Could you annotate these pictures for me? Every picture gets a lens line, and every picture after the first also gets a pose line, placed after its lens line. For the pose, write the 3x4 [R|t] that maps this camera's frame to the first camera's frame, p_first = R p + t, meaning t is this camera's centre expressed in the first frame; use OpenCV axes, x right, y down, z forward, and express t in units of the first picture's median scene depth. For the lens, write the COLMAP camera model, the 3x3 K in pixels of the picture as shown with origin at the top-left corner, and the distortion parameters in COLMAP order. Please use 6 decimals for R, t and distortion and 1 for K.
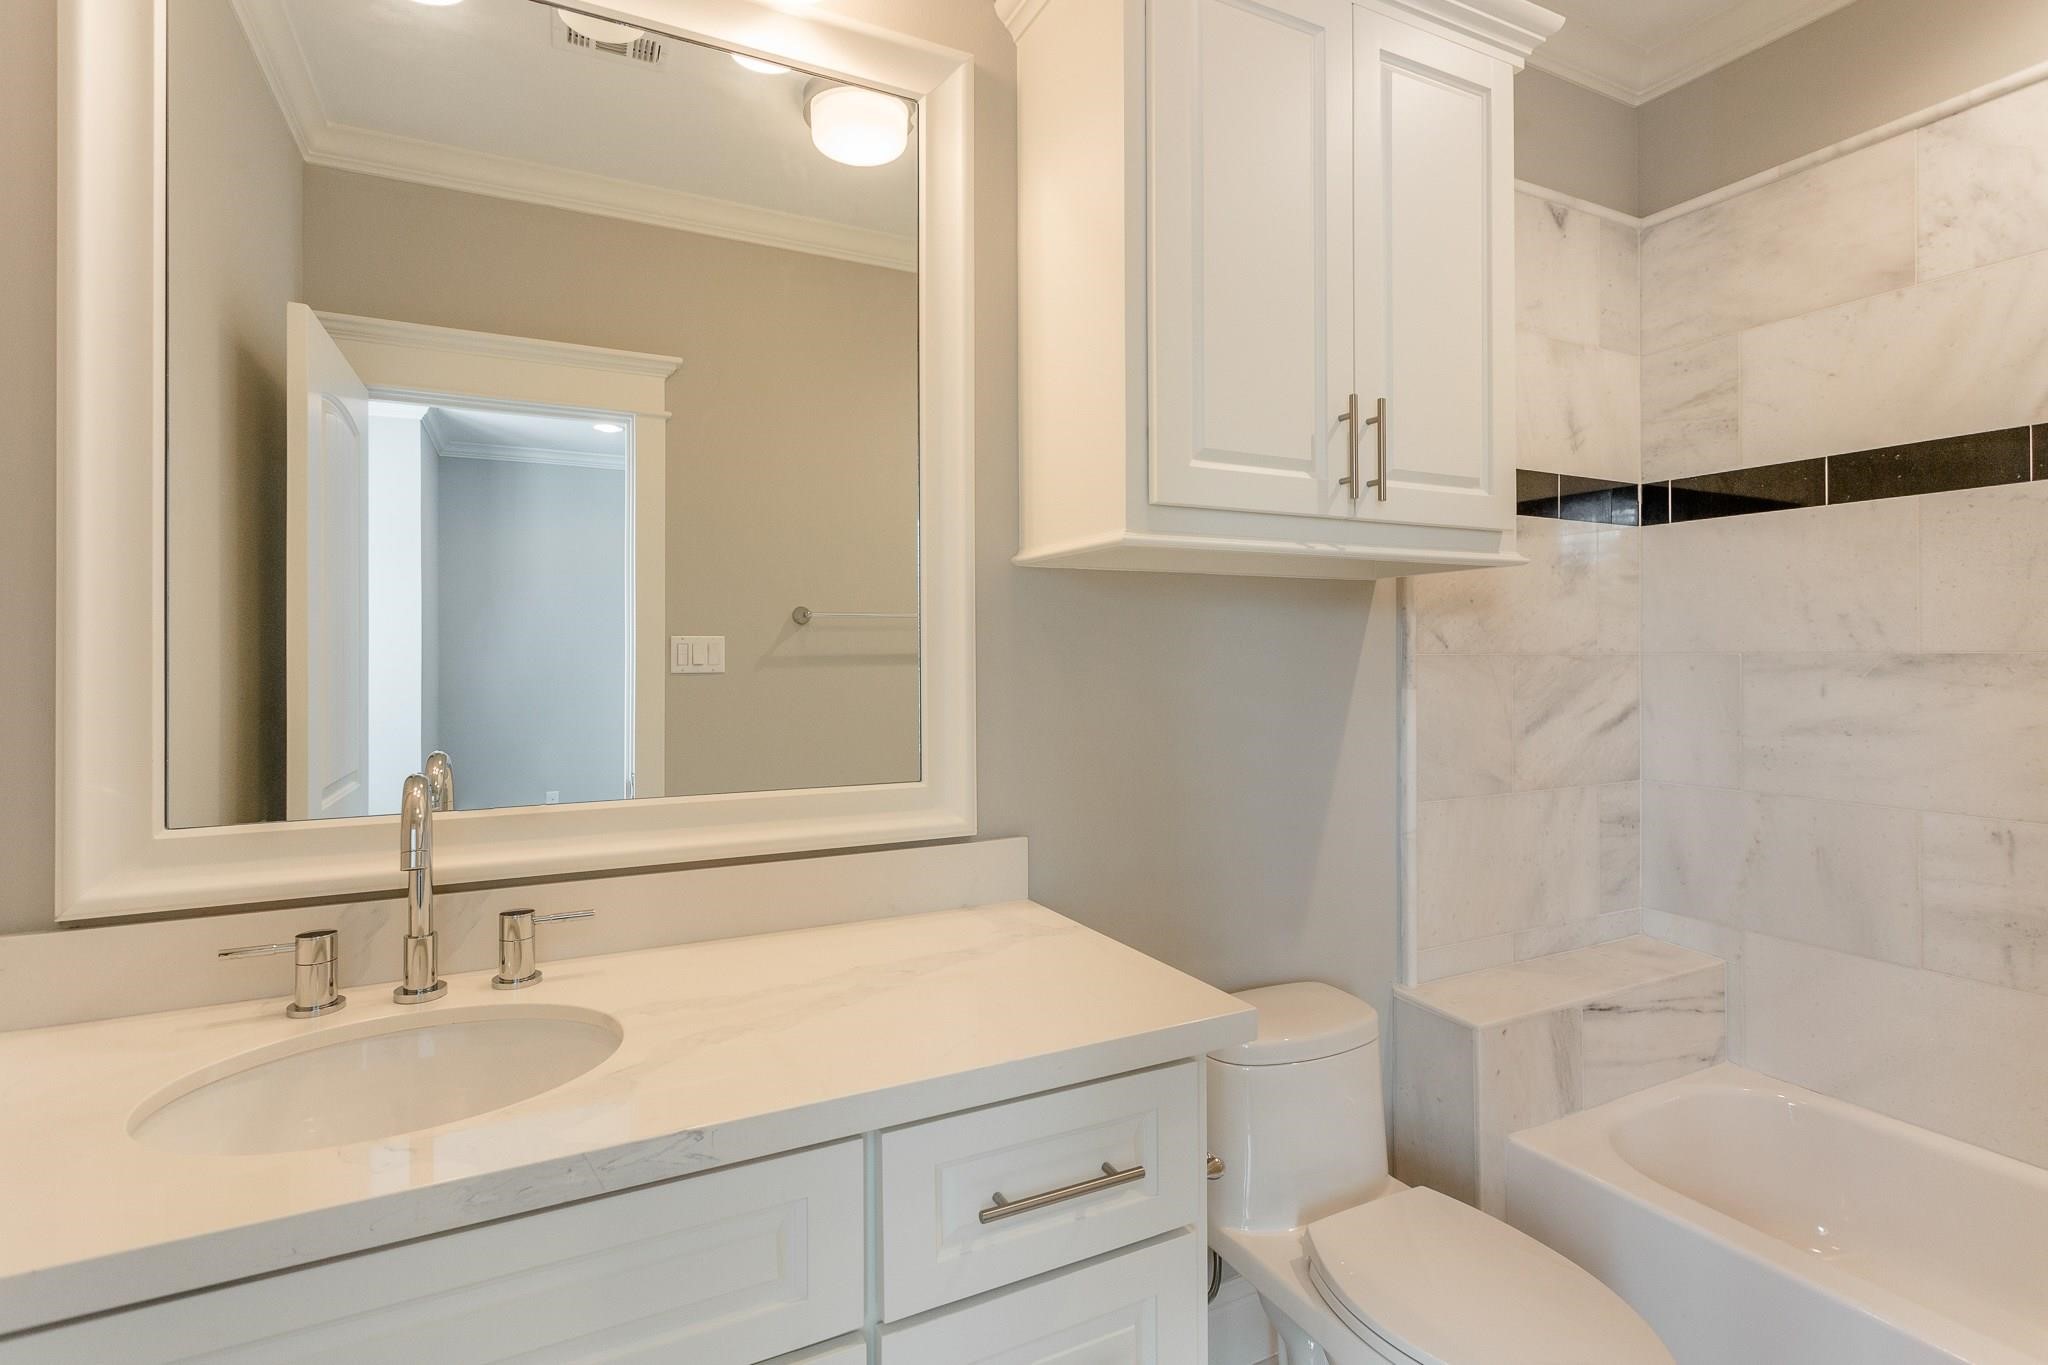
lens RADIAL K [[972.9, 0, 1004.5], [0, 972.9, 660.9], [0, 0, 1]] dist [0.003173, 0.000926]
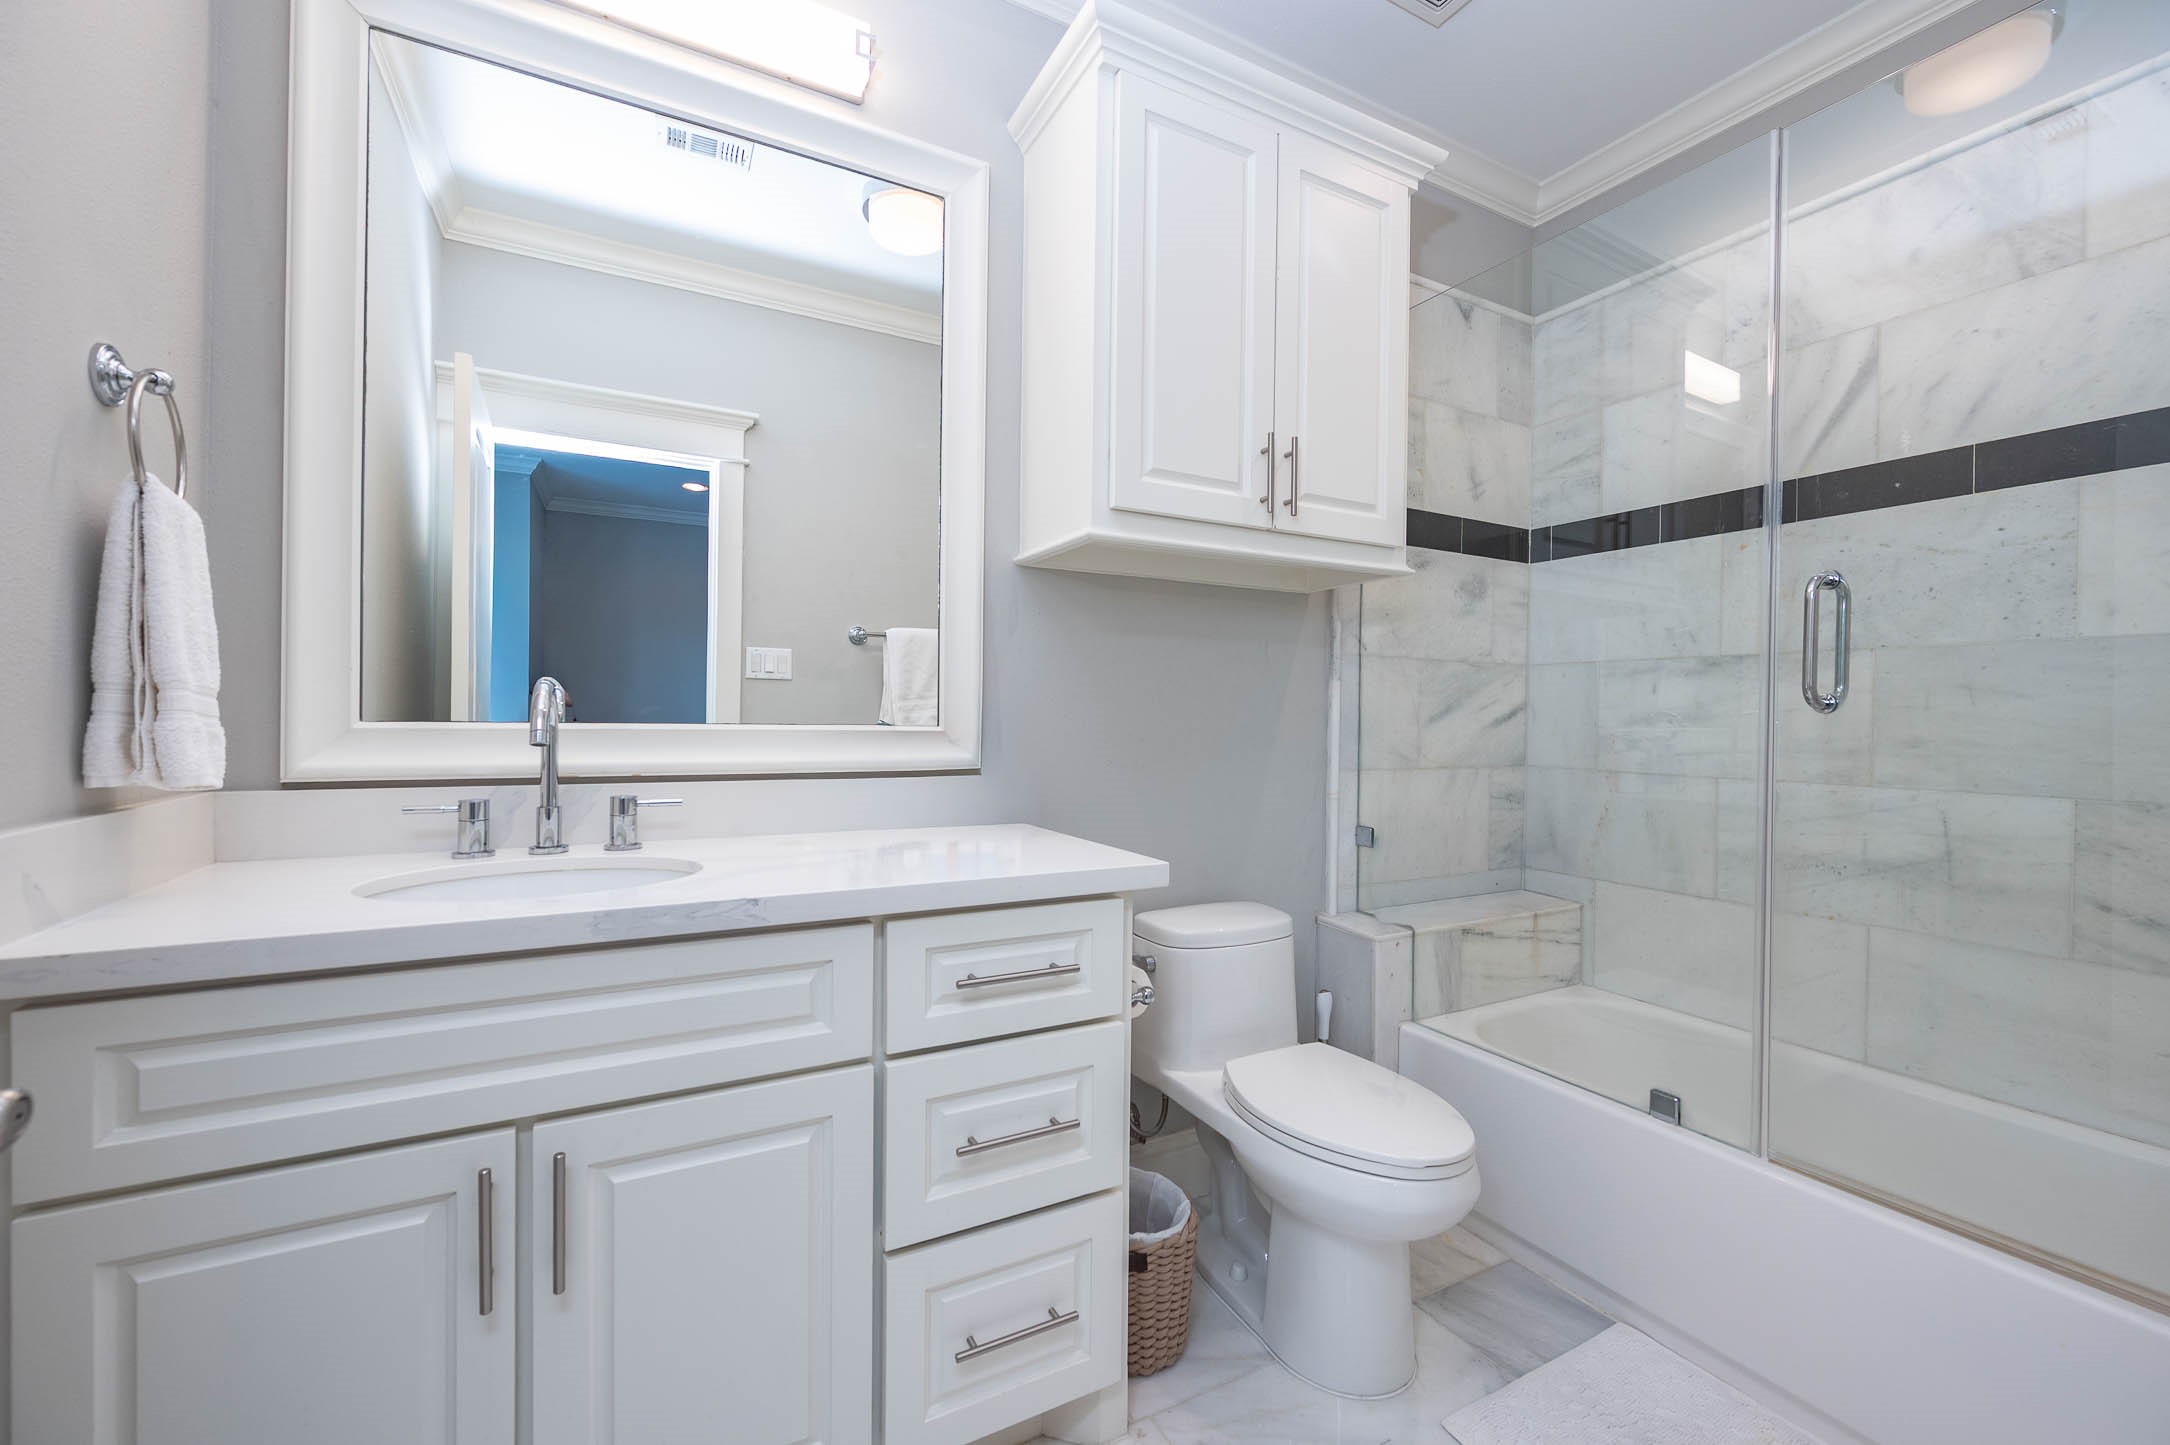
lens RADIAL K [[855.3, 0, 1070.0], [0, 855.3, 715.9], [0, 0, 1]] dist [-0.000769, -0.000054]
pose [[0.999418, 0.016060, 0.030086, 0.041305], [-0.016396, 0.999805, 0.010974, 0.070415], [-0.029904, -0.011461, 0.999487, -0.104976]]
